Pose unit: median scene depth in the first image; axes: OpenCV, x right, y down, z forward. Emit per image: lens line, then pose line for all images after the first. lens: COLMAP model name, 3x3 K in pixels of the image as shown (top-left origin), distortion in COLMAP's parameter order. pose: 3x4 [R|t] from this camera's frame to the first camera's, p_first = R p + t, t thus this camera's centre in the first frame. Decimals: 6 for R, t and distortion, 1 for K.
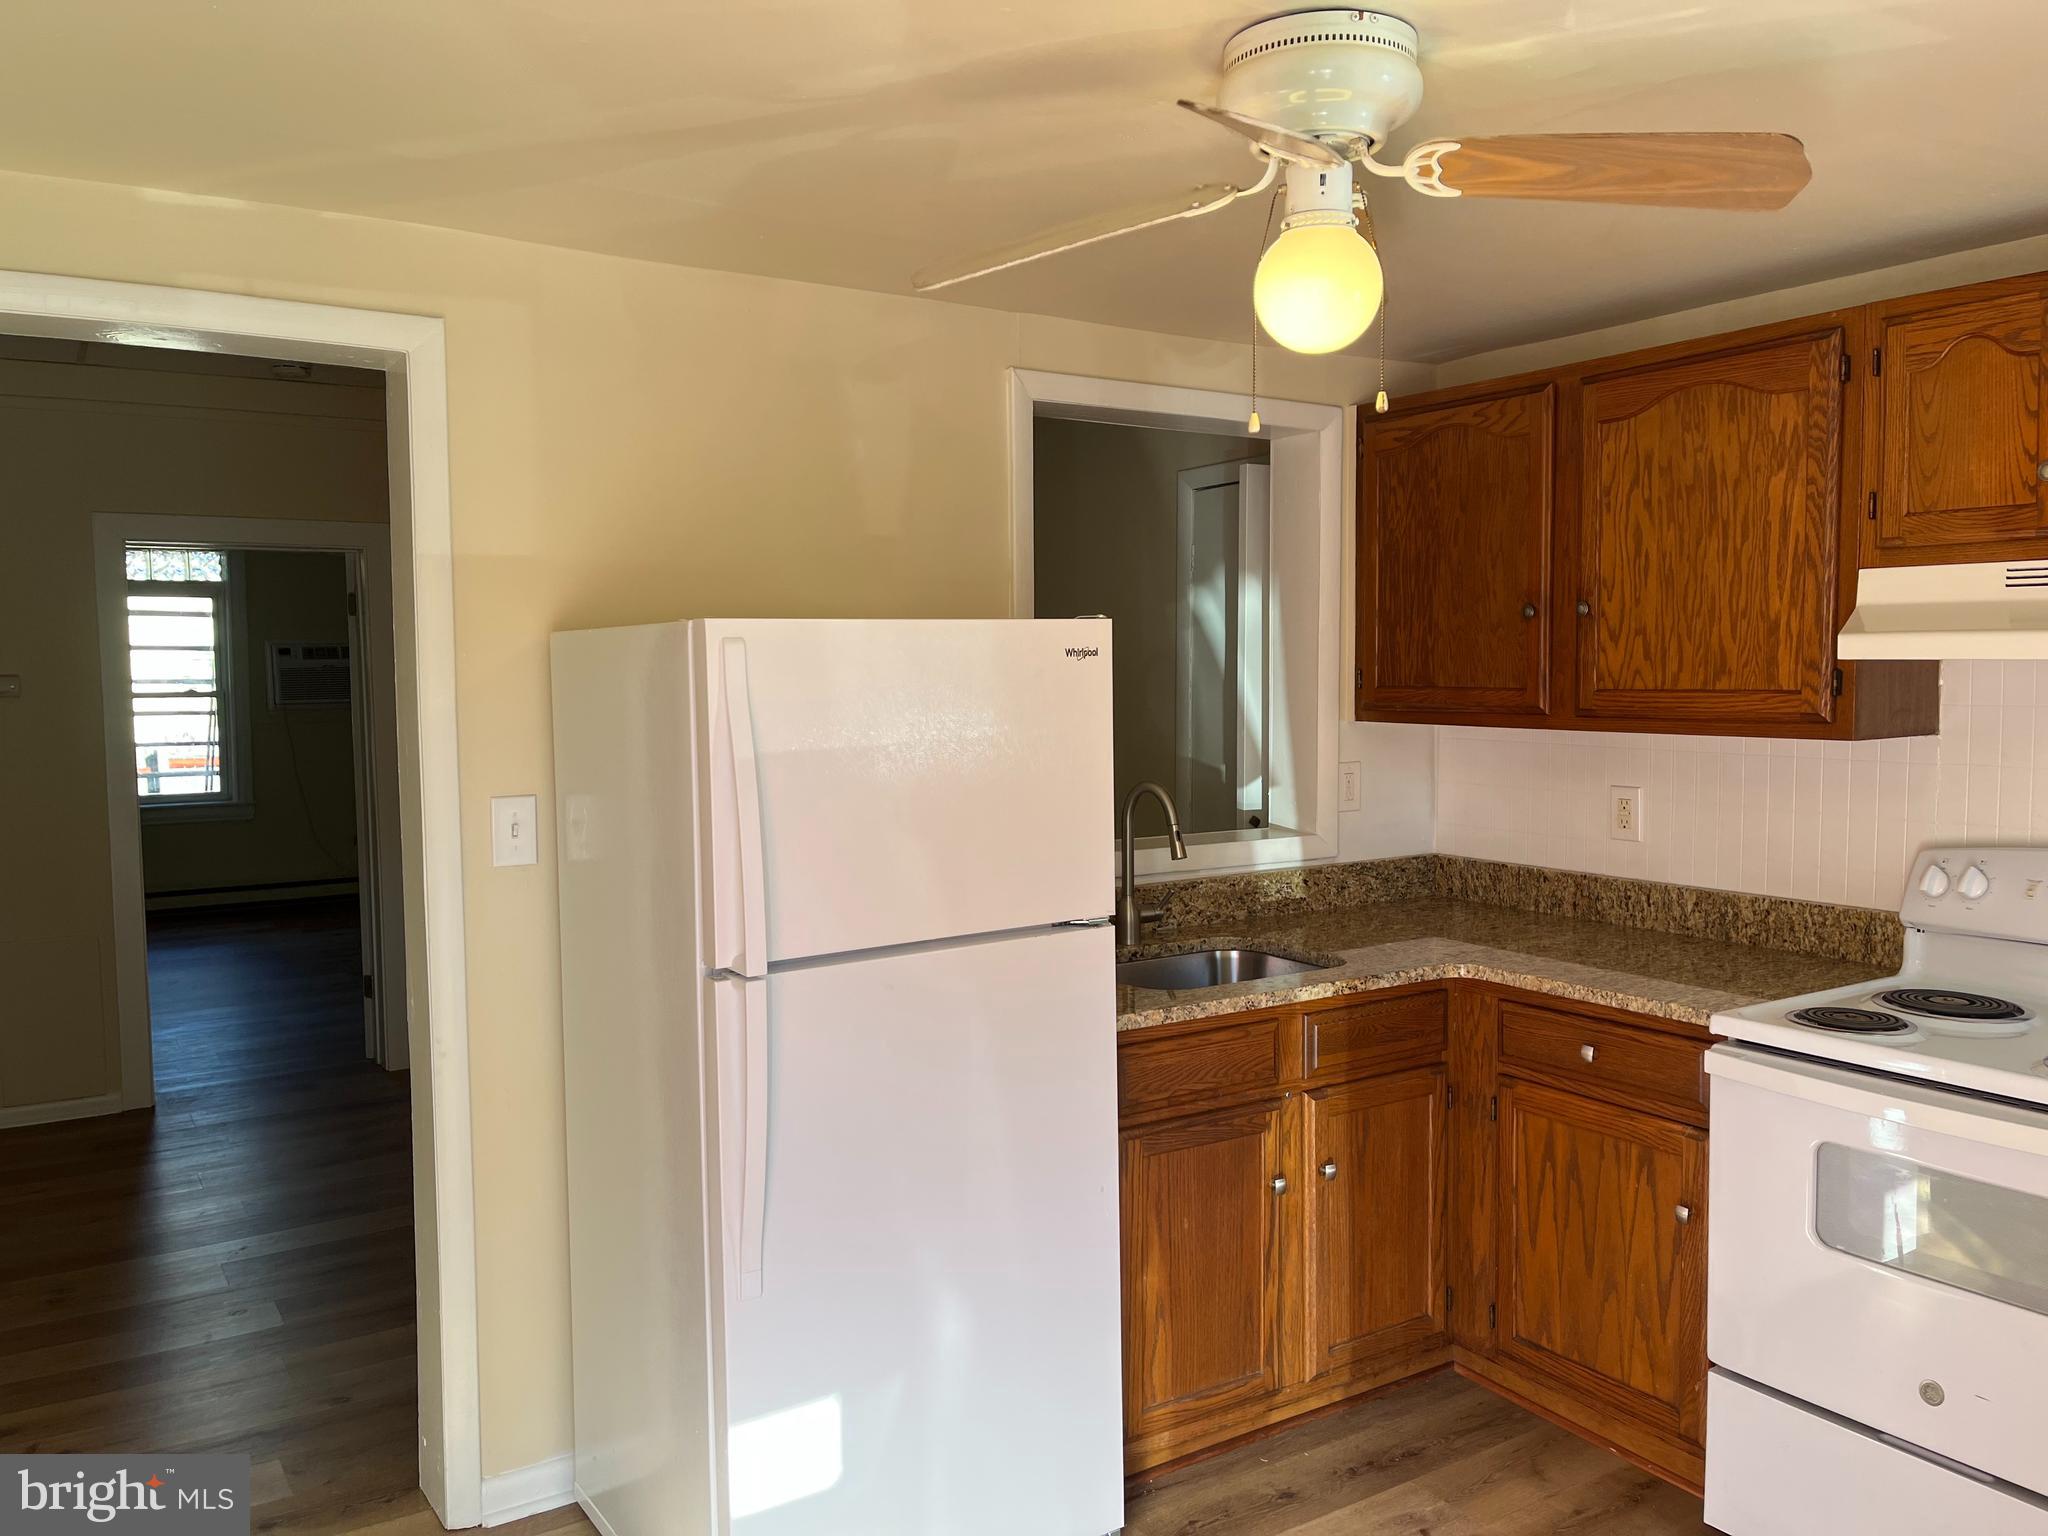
lens RADIAL K [[1546.1, 0, 1024.0], [0, 1546.1, 768.0], [0, 0, 1]] dist [0.032330, -0.005110]
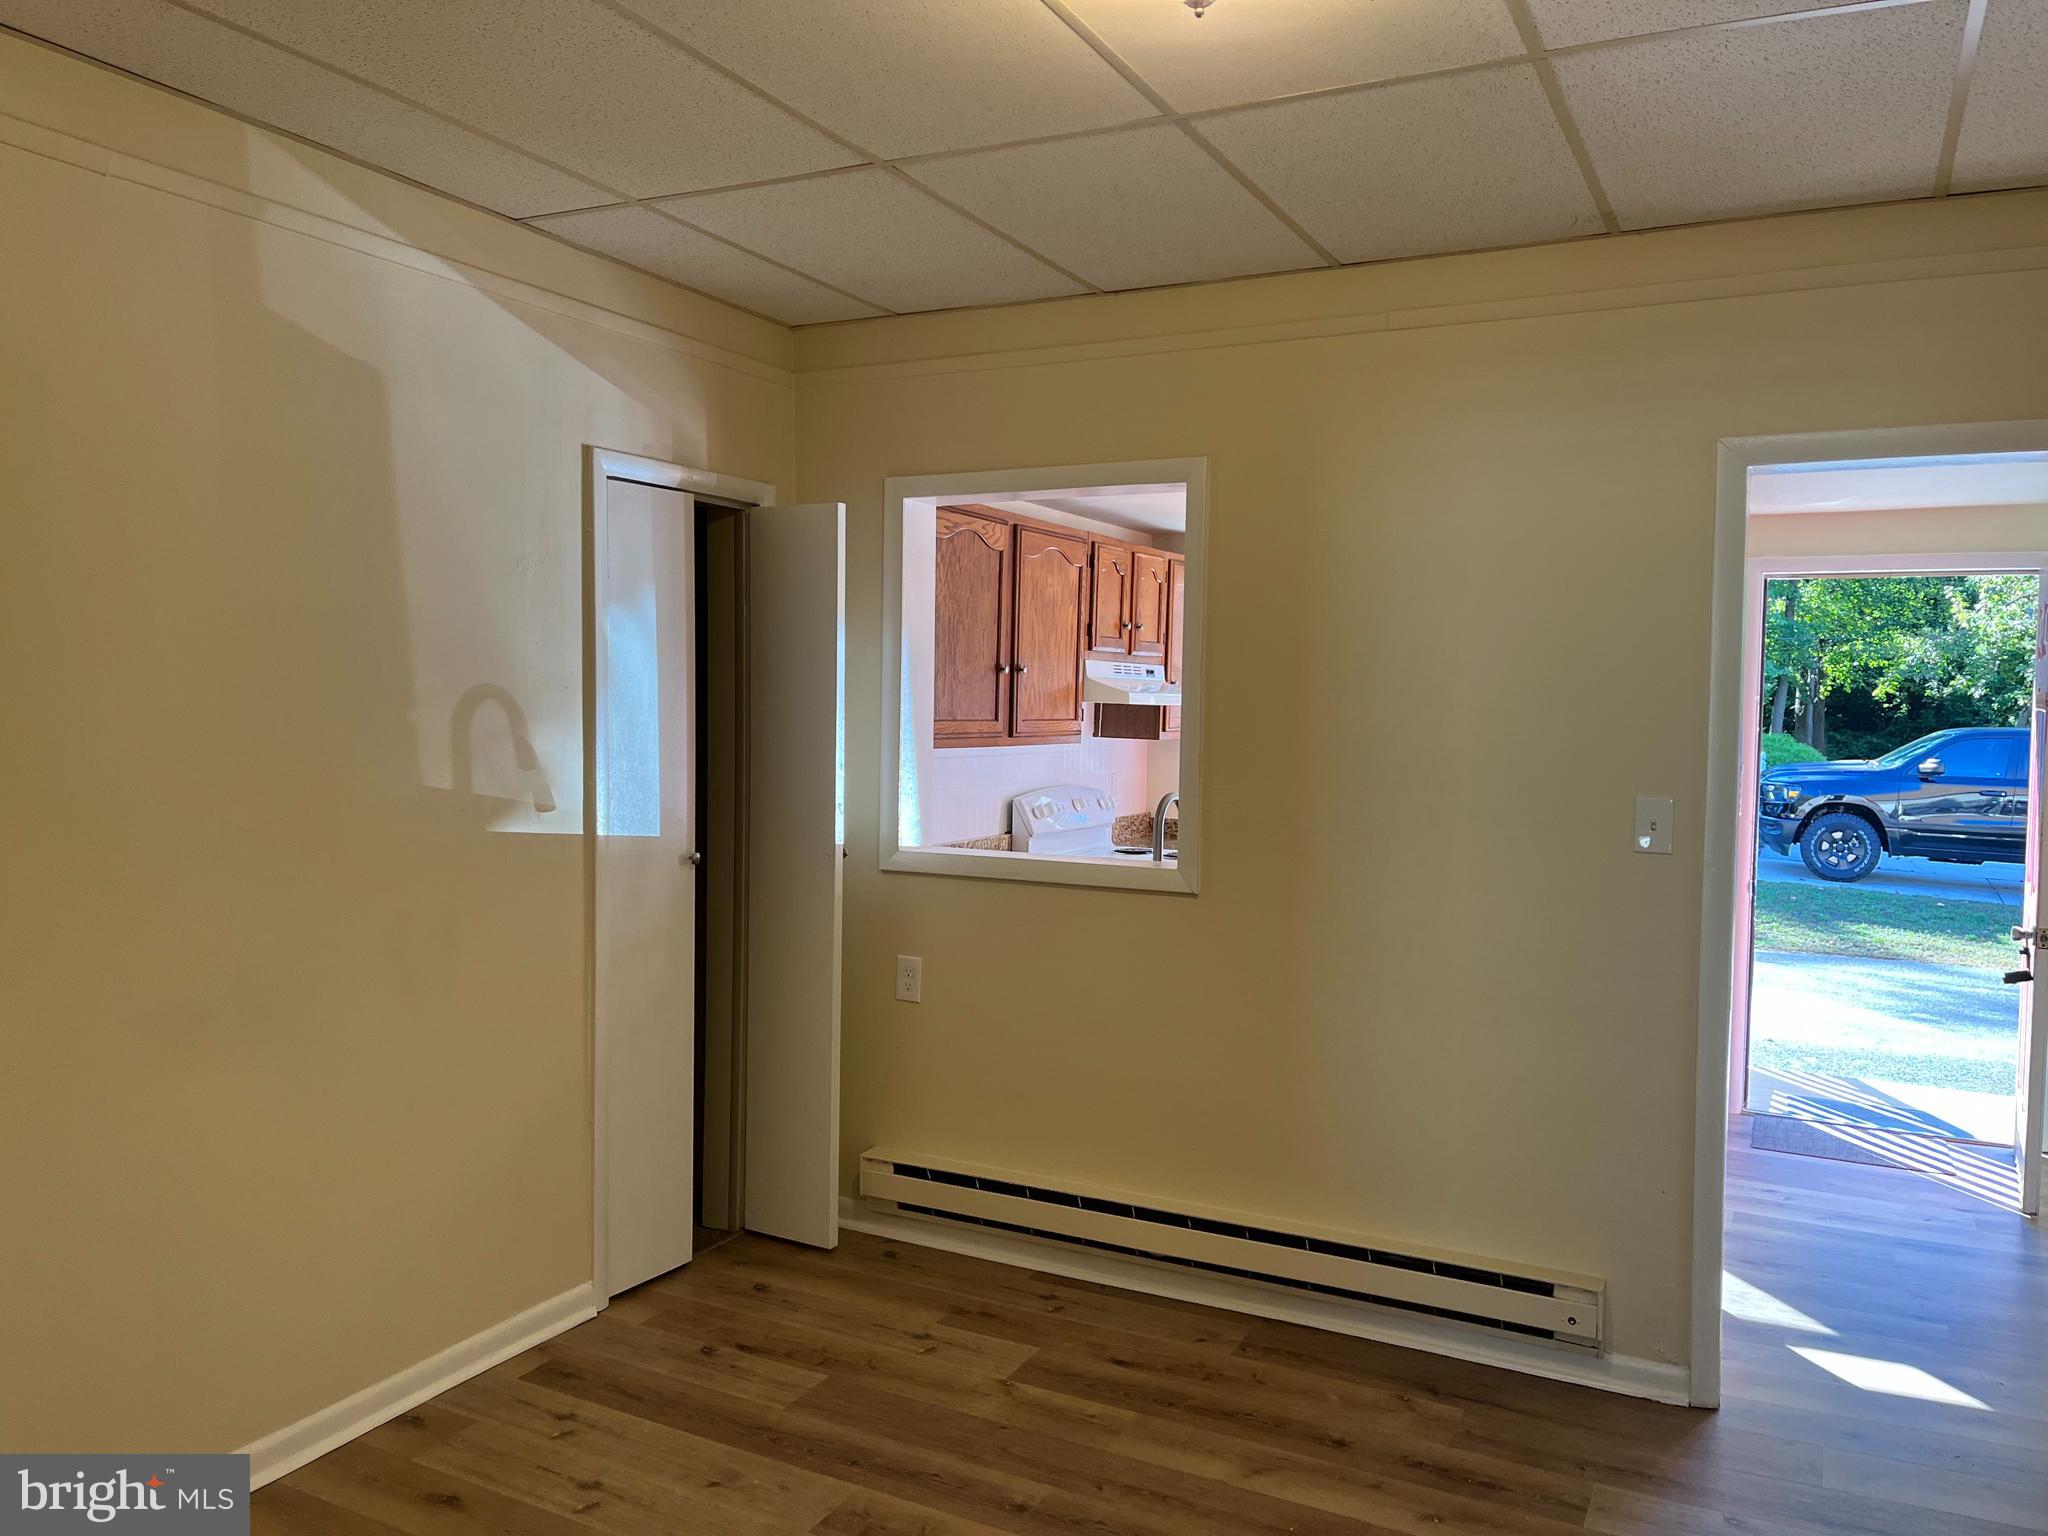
lens RADIAL K [[1546.1, 0, 1024.0], [0, 1546.1, 768.0], [0, 0, 1]] dist [0.032330, -0.005110]
pose [[-0.491751, -0.044094, 0.869619, -0.925648], [0.040620, 0.996468, 0.073495, -0.107069], [-0.869788, 0.071465, -0.488223, 1.610431]]
